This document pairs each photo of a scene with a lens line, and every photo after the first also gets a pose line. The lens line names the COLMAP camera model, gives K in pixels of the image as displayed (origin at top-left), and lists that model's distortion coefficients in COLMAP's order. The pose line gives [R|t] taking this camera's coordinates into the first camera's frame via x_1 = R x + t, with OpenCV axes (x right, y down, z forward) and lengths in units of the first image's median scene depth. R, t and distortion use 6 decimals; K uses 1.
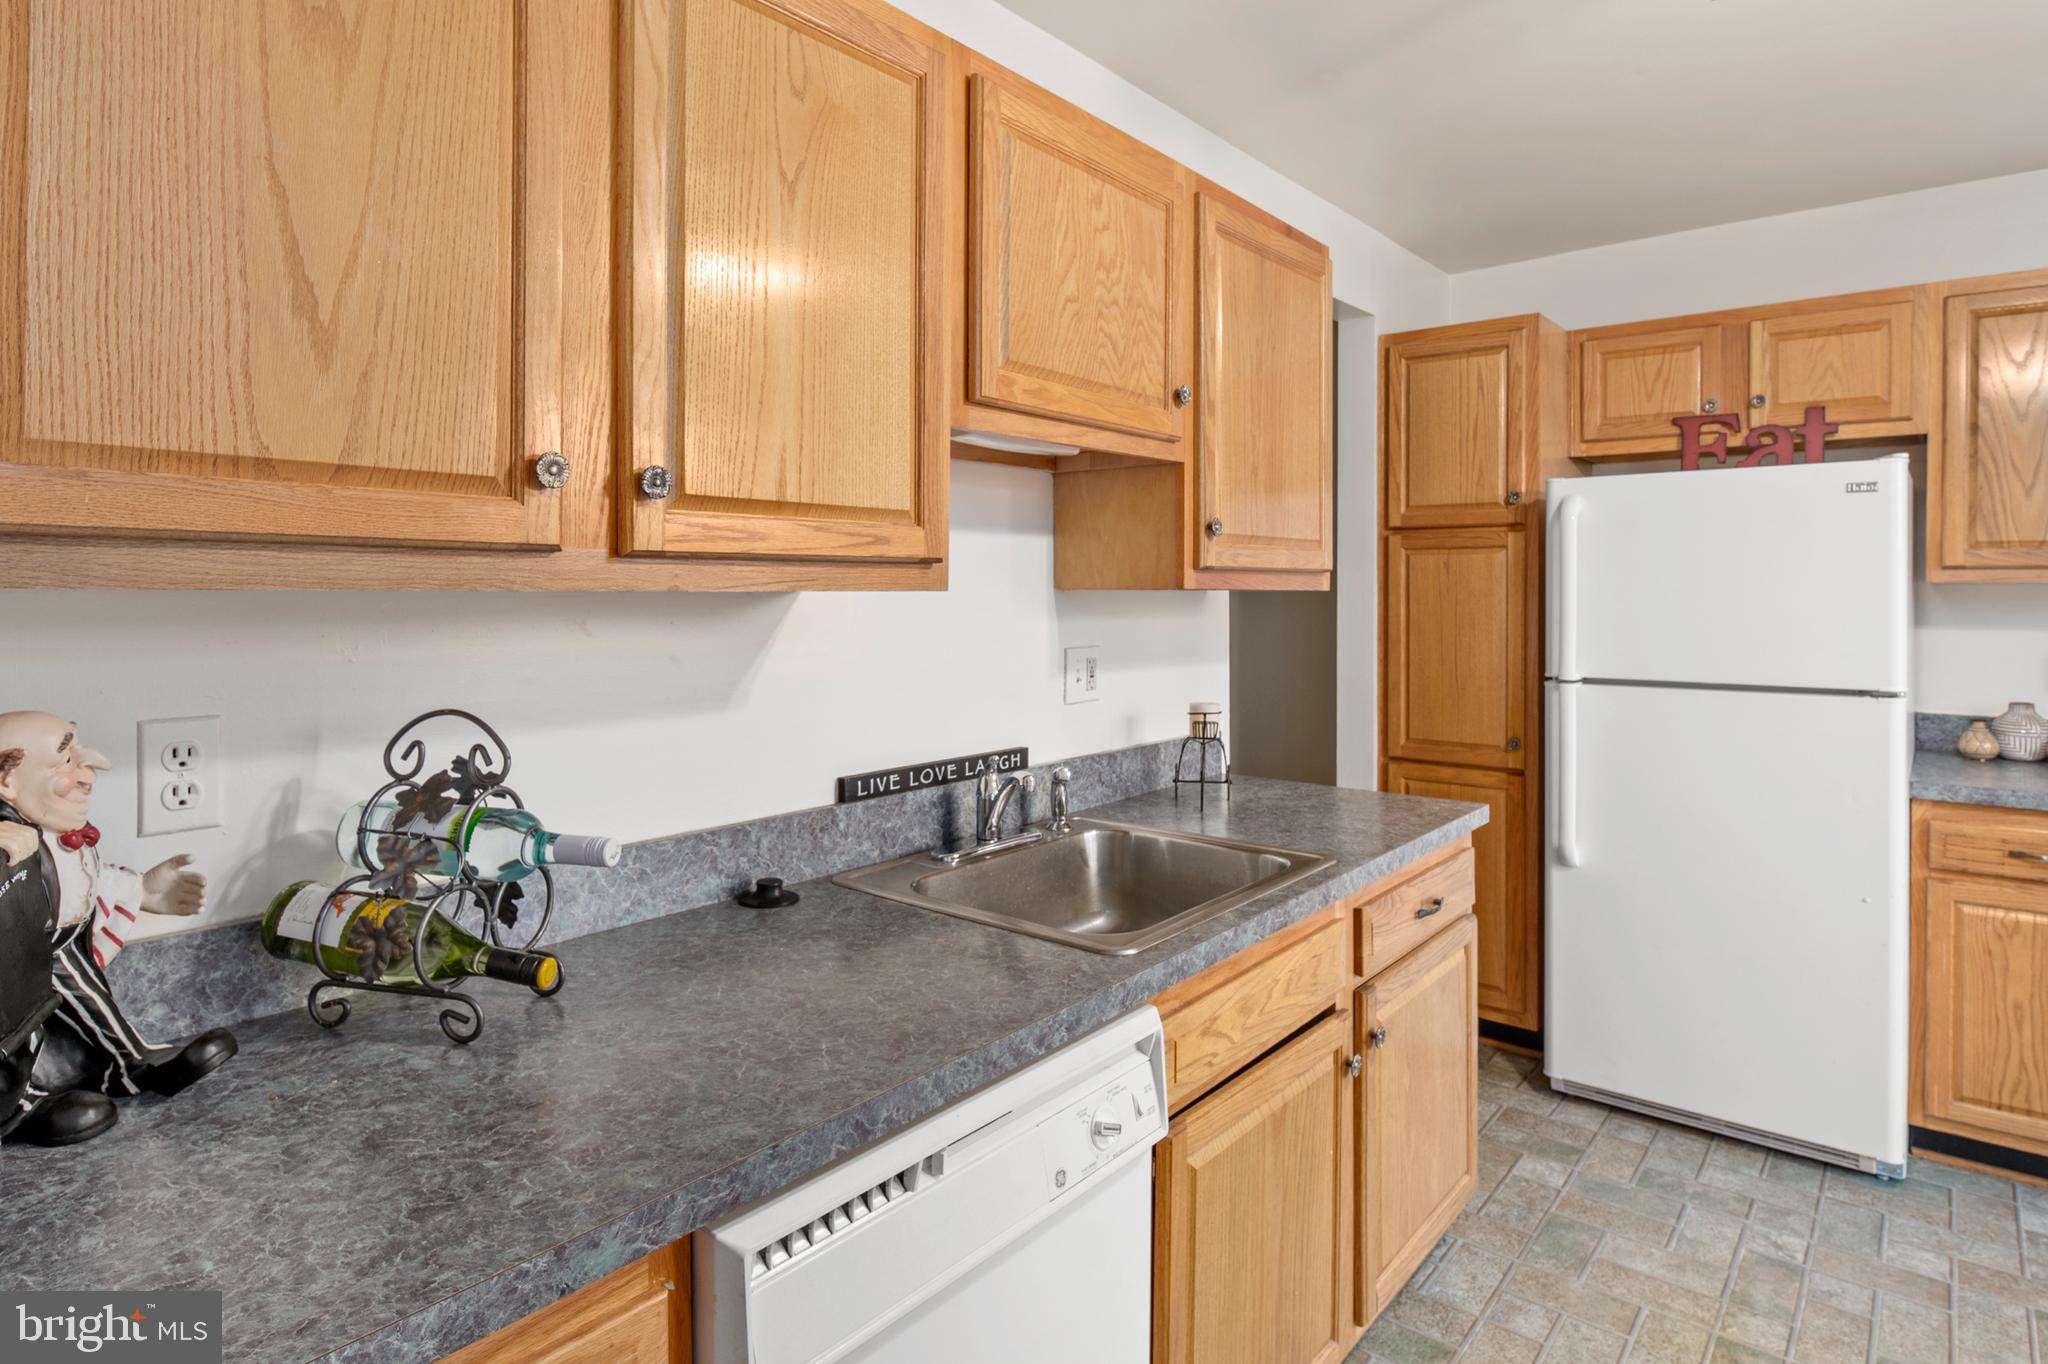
lens RADIAL K [[1096.7, 0, 1029.0], [0, 1096.7, 689.3], [0, 0, 1]] dist [-0.001827, -0.011970]
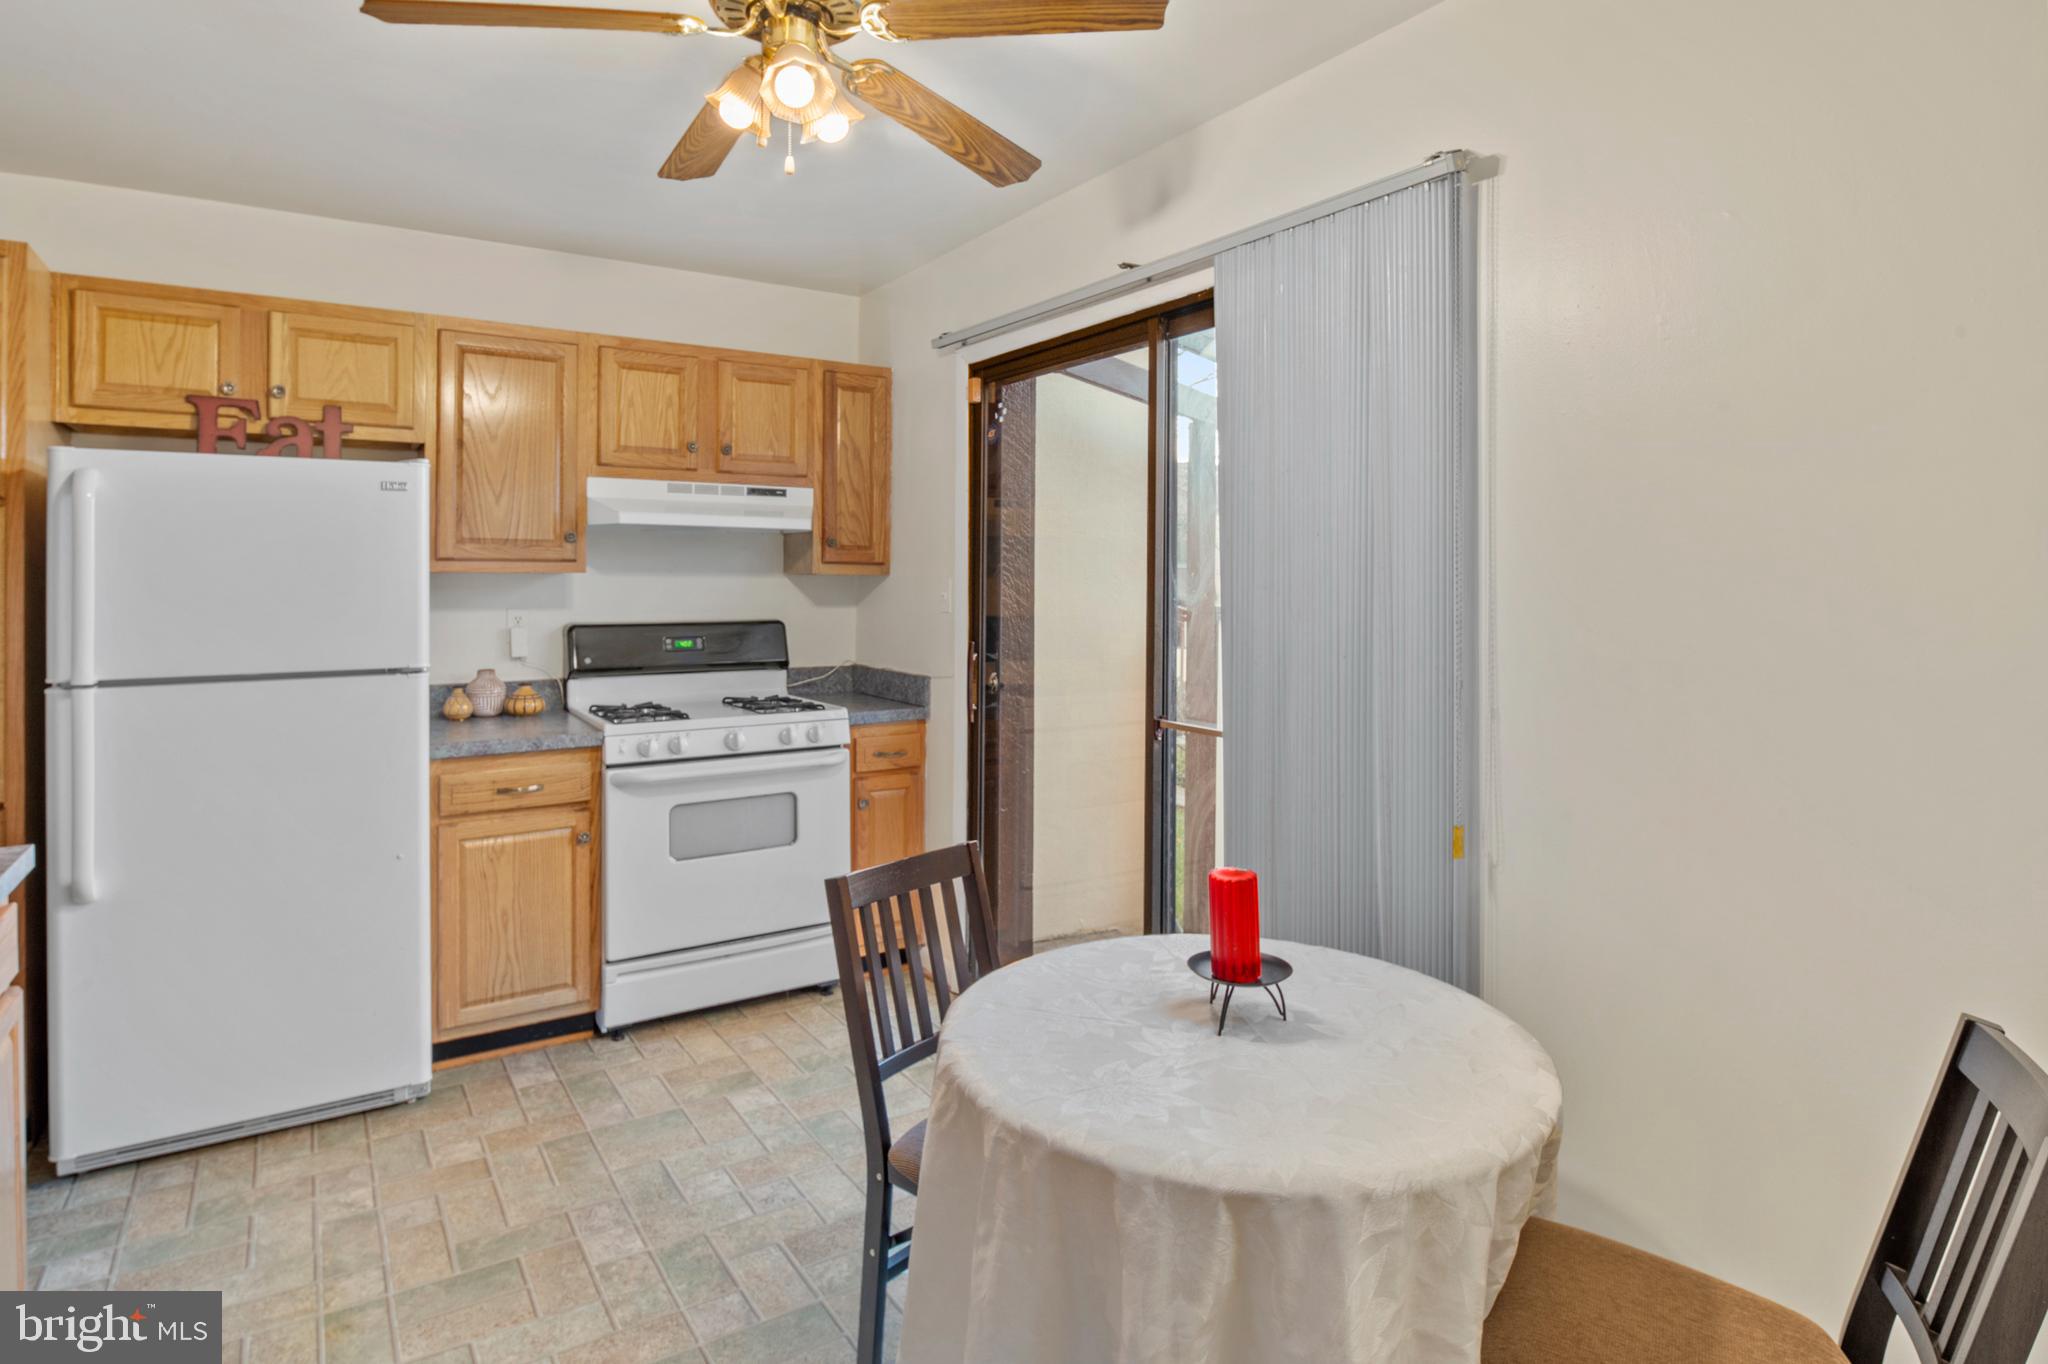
lens RADIAL K [[1096.7, 0, 1029.0], [0, 1096.7, 689.3], [0, 0, 1]] dist [-0.001827, -0.011970]
pose [[0.288310, -0.095237, 0.952789, -0.107459], [0.083918, 0.993726, 0.073936, -0.005948], [-0.953853, 0.058639, 0.294493, 0.050766]]
